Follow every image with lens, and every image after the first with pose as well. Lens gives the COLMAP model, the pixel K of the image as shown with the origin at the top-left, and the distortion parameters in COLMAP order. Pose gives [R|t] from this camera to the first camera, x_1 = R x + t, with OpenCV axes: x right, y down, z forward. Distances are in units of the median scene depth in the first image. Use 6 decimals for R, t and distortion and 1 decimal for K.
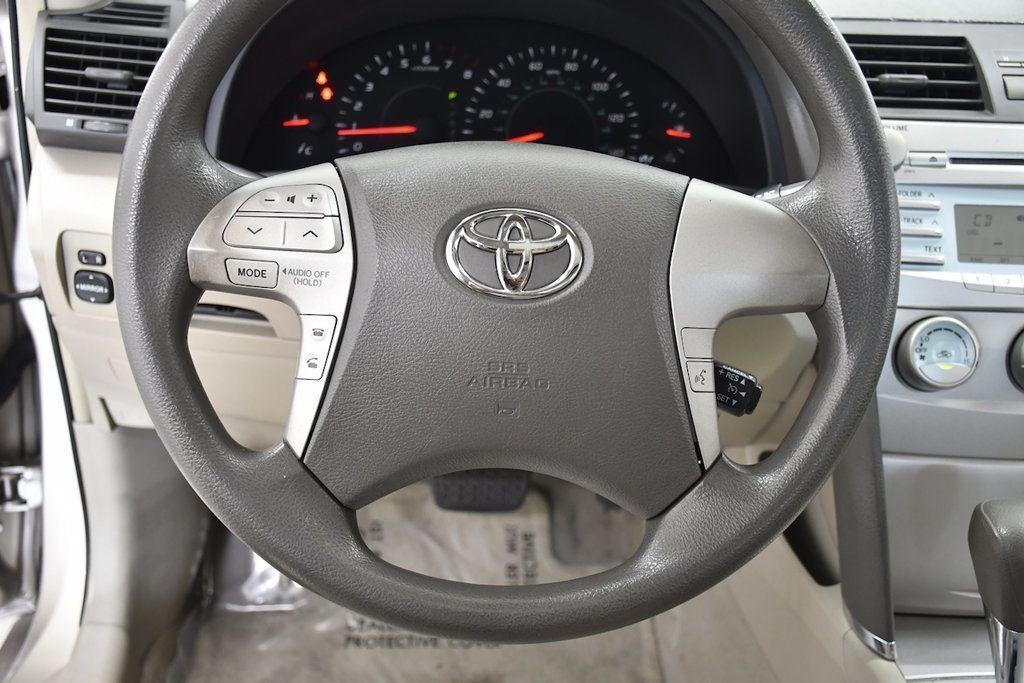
lens RADIAL K [[1086.8, 0, 512.0], [0, 1086.8, 341.5], [0, 0, 1]] dist [-0.022540, 0.223016]
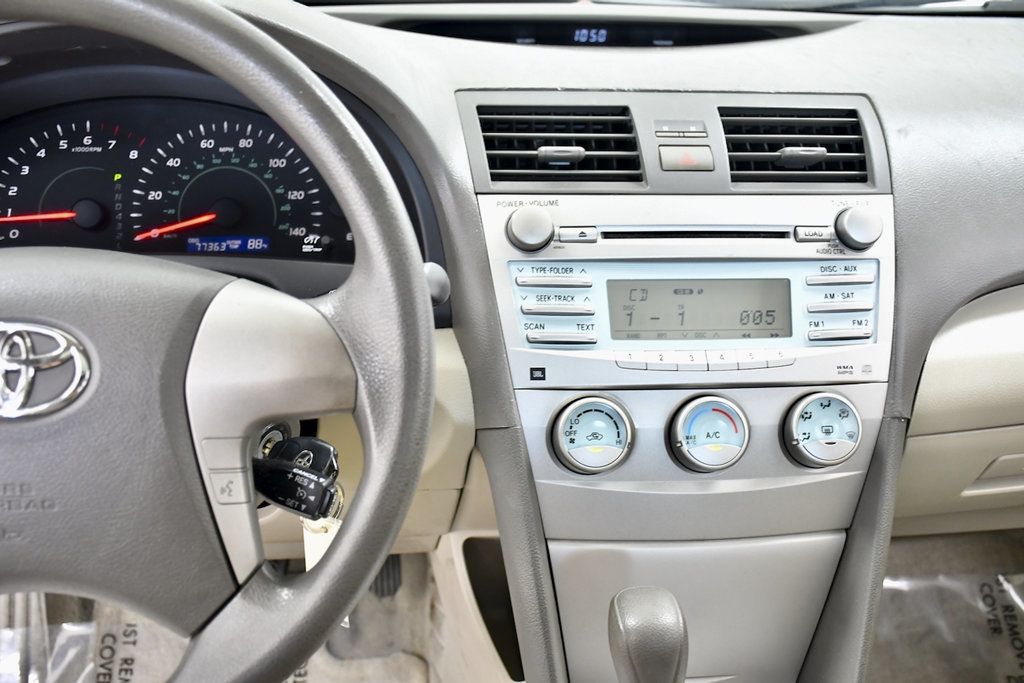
lens RADIAL K [[1182.7, 0, 512.0], [0, 1182.7, 341.5], [0, 0, 1]] dist [-0.017536, 0.397650]
pose [[0.998707, -0.038642, 0.033042, 0.294349], [0.039932, 0.998428, -0.039329, -0.034249], [-0.031471, 0.040598, 0.998680, -0.046978]]
